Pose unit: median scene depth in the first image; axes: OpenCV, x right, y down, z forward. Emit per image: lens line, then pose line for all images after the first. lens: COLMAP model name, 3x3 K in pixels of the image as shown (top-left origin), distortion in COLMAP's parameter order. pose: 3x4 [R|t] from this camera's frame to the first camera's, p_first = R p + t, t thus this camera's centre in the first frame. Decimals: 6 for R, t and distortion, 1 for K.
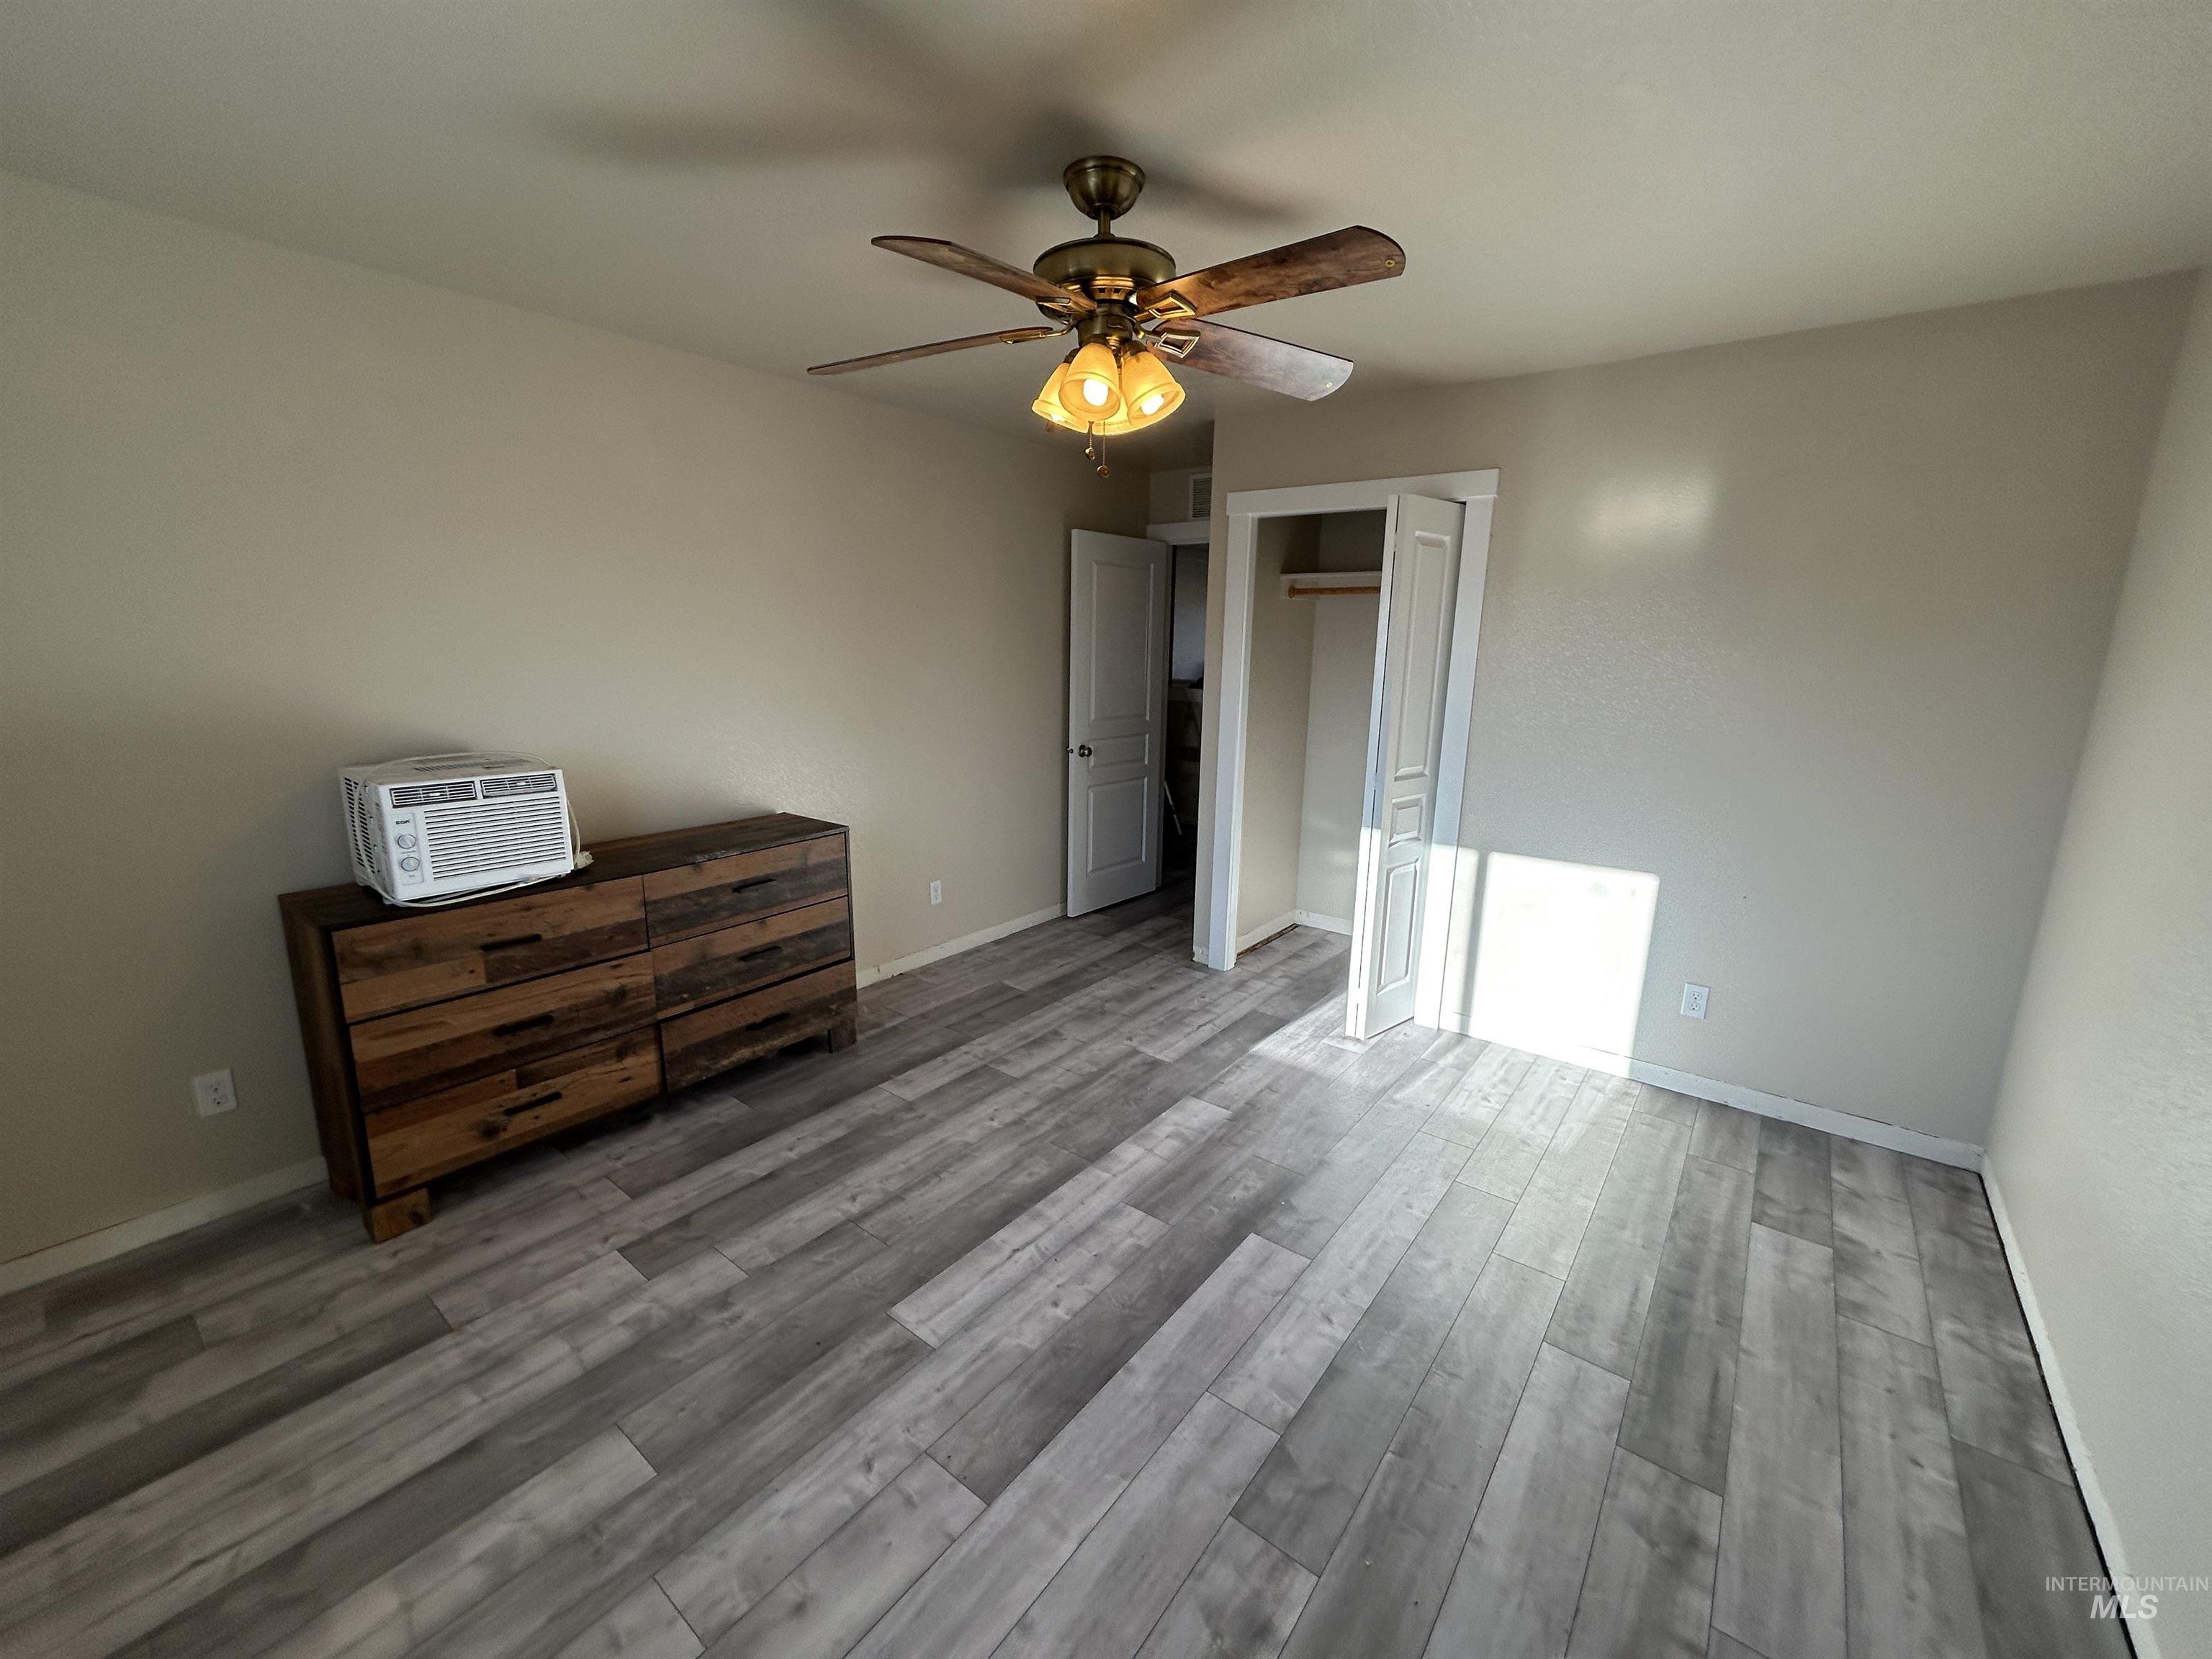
lens RADIAL K [[884.0, 0, 1106.0], [0, 884.0, 829.5], [0, 0, 1]] dist [-0.000526, -0.000244]
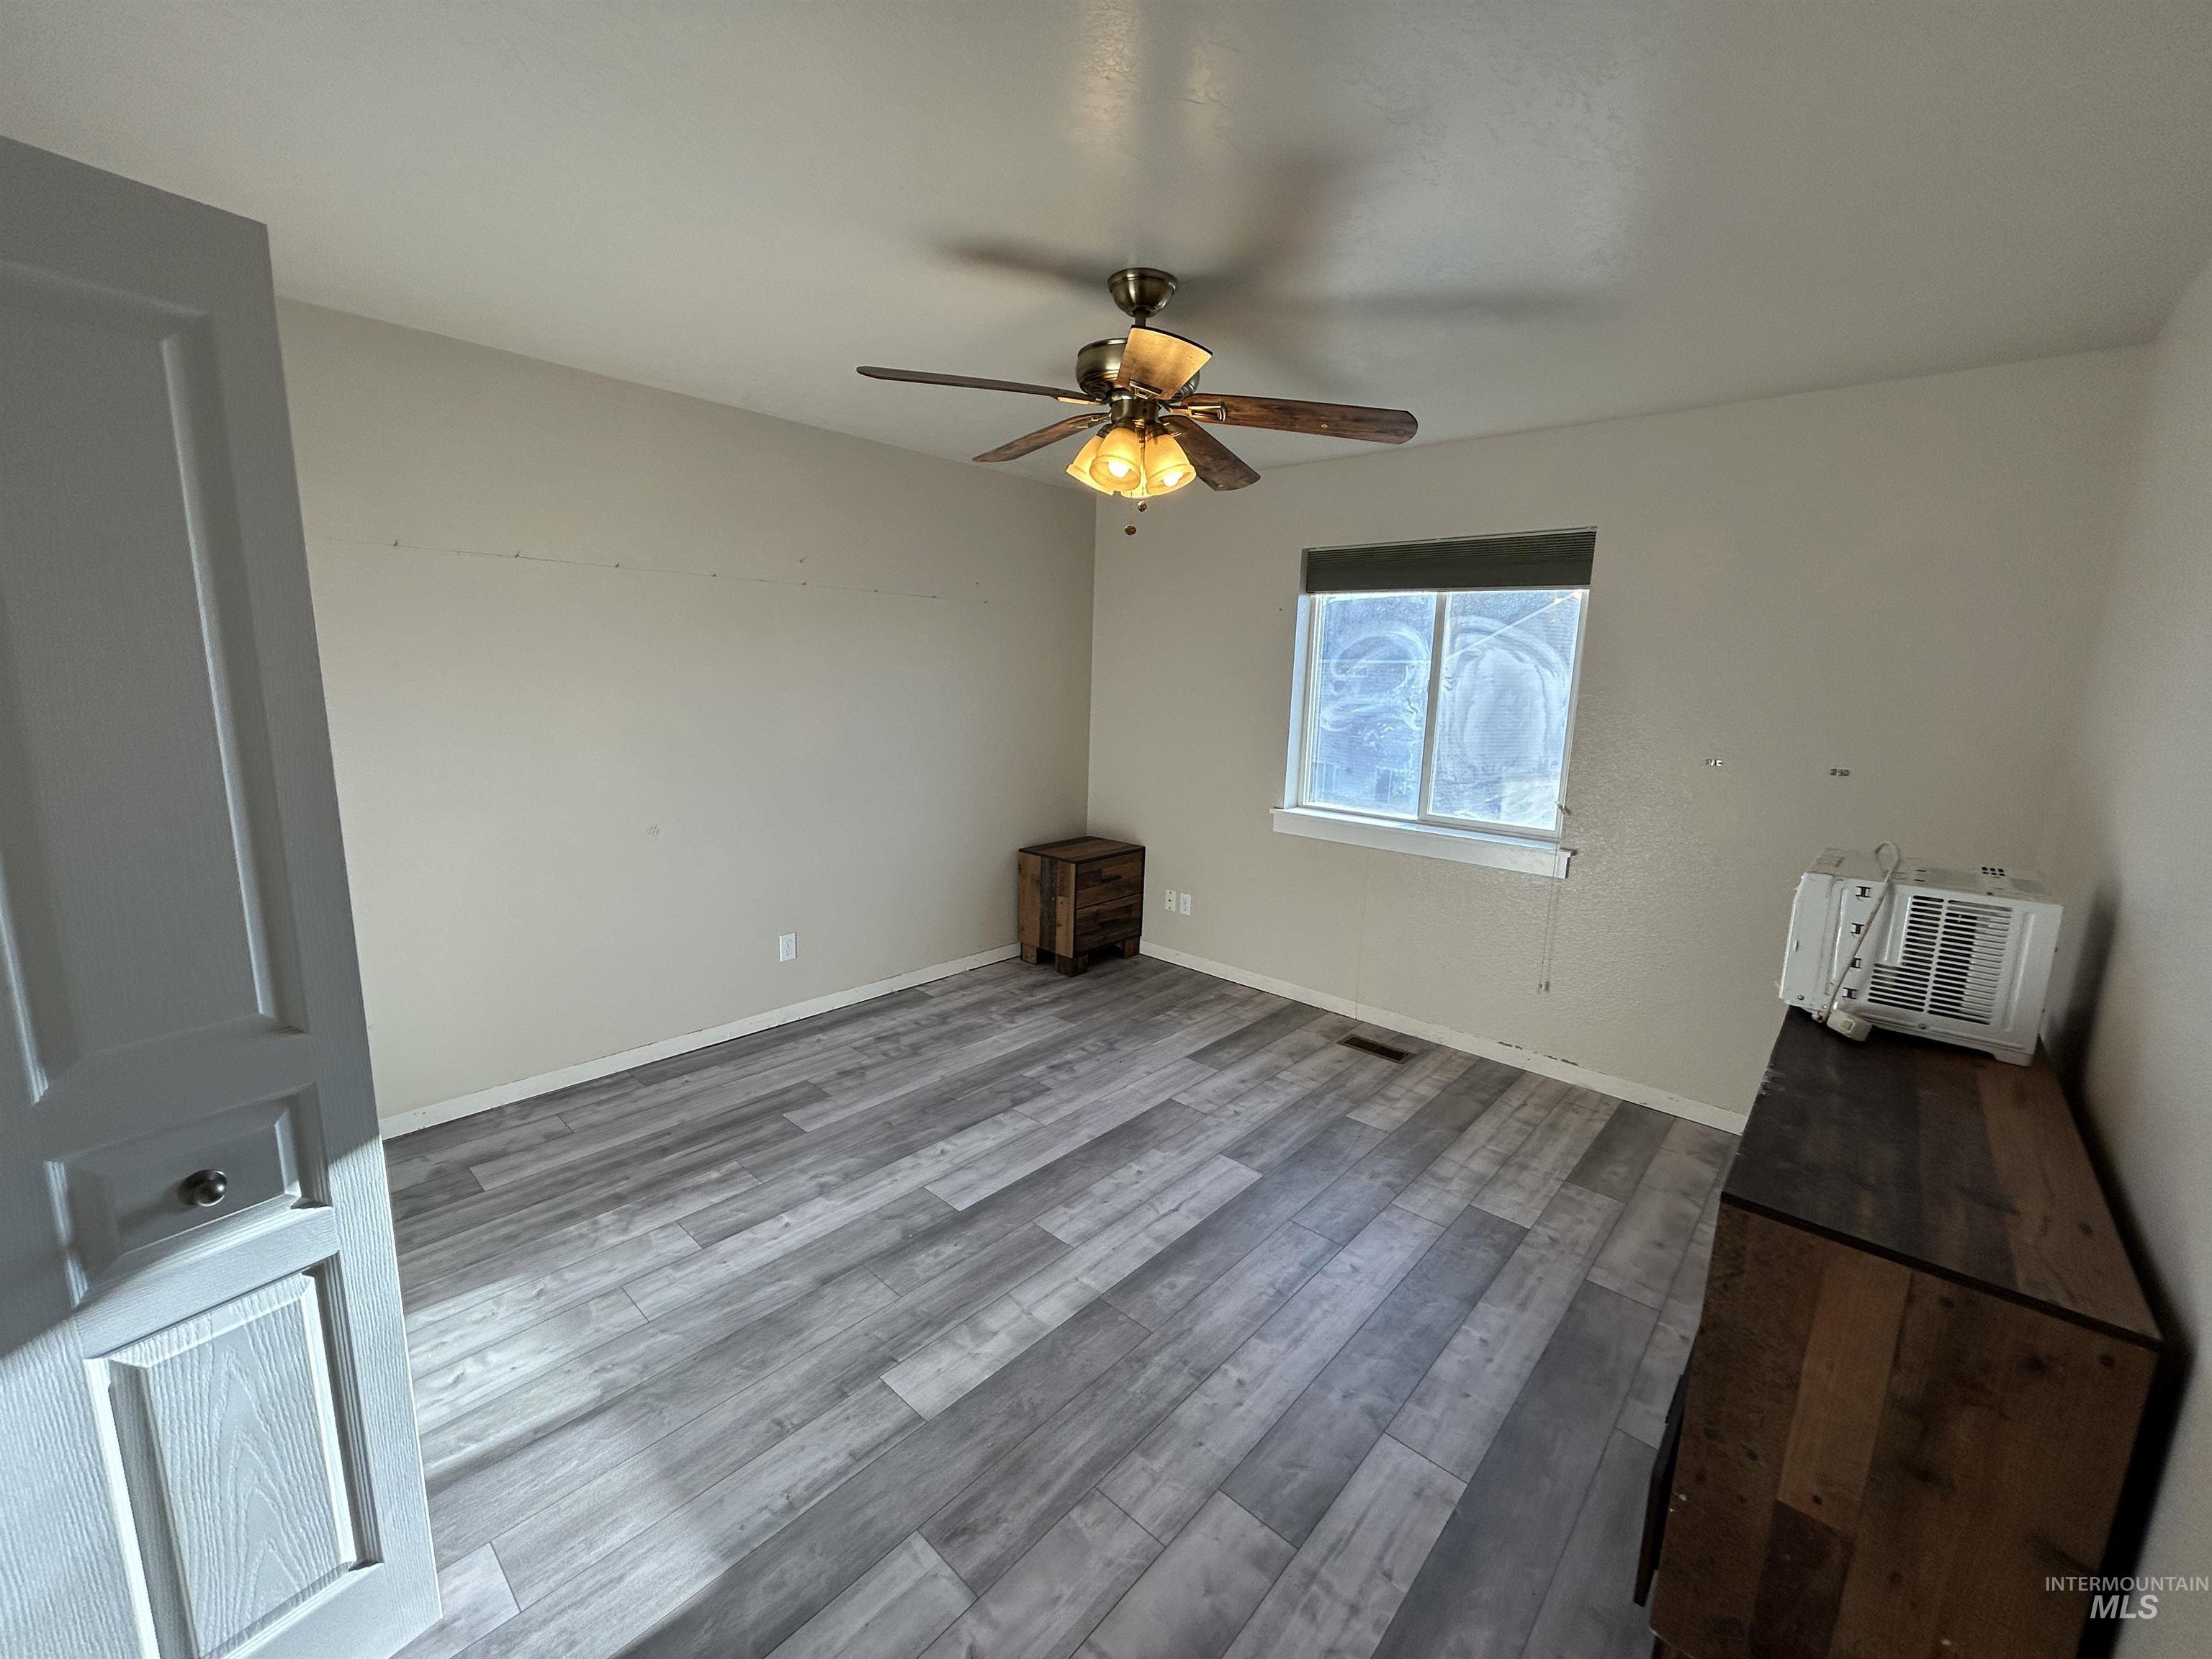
lens RADIAL K [[896.7, 0, 1106.2], [0, 896.7, 825.0], [0, 0, 1]] dist [-0.001911, 0.000019]
pose [[-0.996419, -0.055934, 0.063405, -0.057800], [-0.028063, 0.926179, 0.376039, -0.410563], [-0.079757, 0.372913, -0.924432, 1.875531]]
